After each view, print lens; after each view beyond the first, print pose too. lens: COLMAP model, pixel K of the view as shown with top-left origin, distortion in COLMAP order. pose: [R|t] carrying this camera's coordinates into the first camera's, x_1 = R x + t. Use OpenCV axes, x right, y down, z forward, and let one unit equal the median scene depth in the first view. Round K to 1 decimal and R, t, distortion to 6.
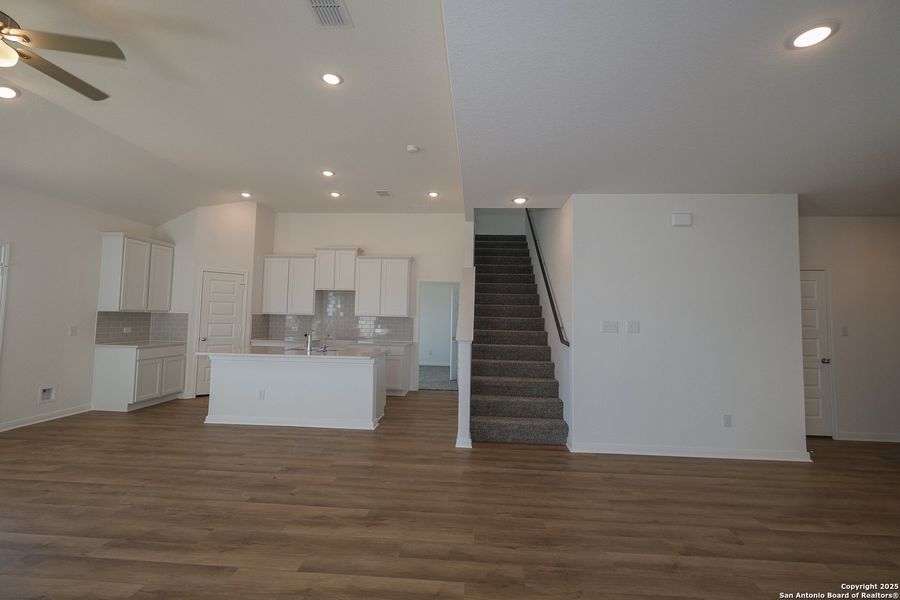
lens RADIAL K [[391.1, 0, 450.0], [0, 391.1, 294.6], [0, 0, 1]] dist [-0.002696, -0.001352]
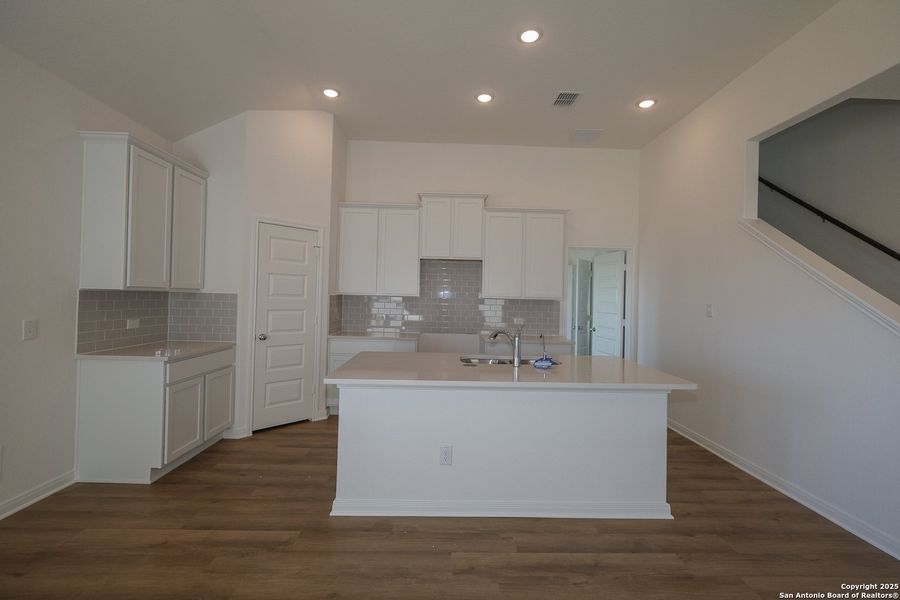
lens RADIAL K [[391.1, 0, 450.6], [0, 391.1, 293.6], [0, 0, 1]] dist [-0.002696, -0.001352]
pose [[0.996263, 0.003069, 0.086314, -0.465882], [-0.007344, 0.998759, 0.049262, 0.019810], [-0.086056, -0.049712, 0.995049, 0.454071]]
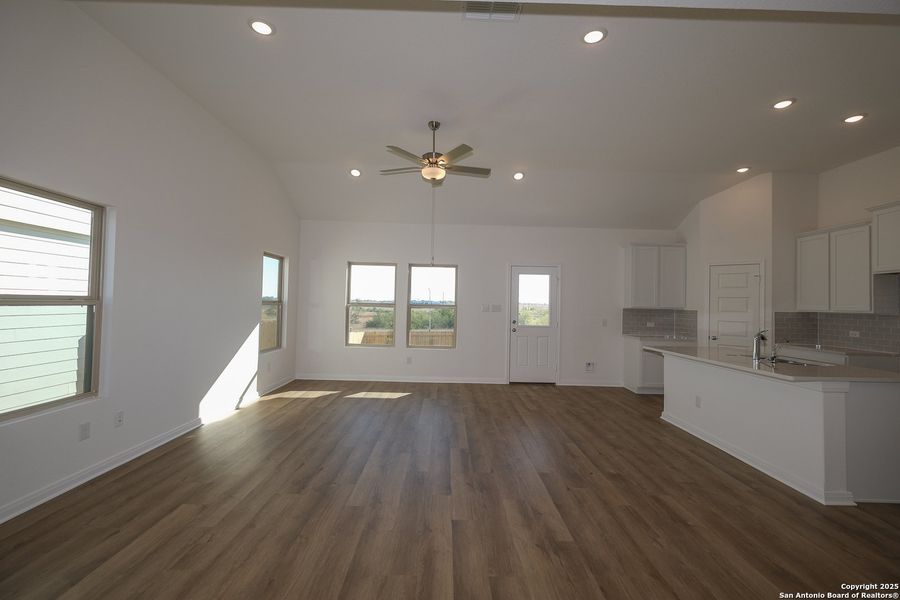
lens RADIAL K [[391.1, 0, 450.8], [0, 391.1, 295.2], [0, 0, 1]] dist [-0.002696, -0.001352]
pose [[0.071969, -0.042474, -0.996502, 0.312698], [0.038116, 0.998480, -0.039806, 0.029096], [0.996678, -0.035118, 0.073479, 0.355824]]
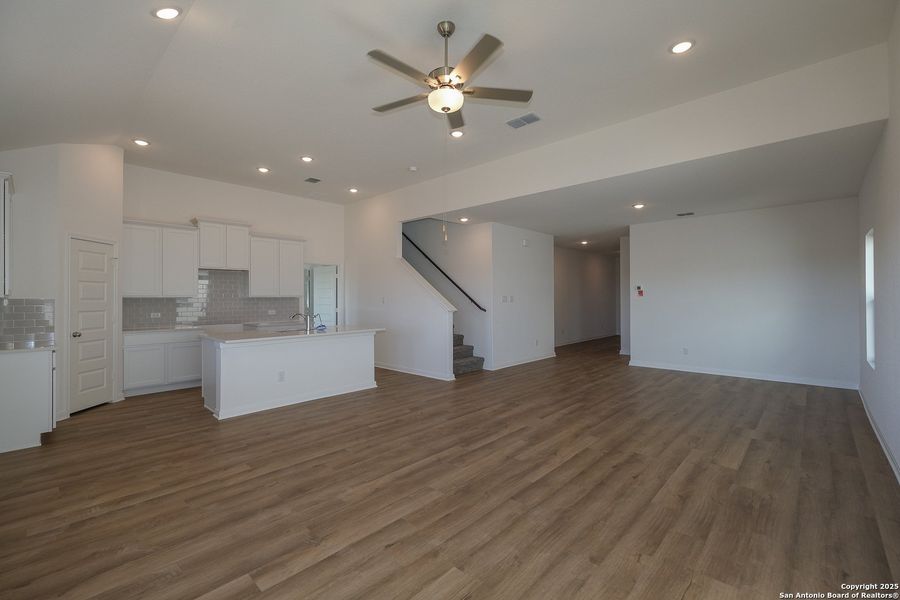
lens RADIAL K [[391.1, 0, 450.5], [0, 391.1, 295.6], [0, 0, 1]] dist [-0.002696, -0.001352]
pose [[0.635317, -0.020004, 0.771993, -0.872924], [-0.028774, 0.998357, 0.049549, -0.012797], [-0.771716, -0.053693, 0.633697, 0.035586]]
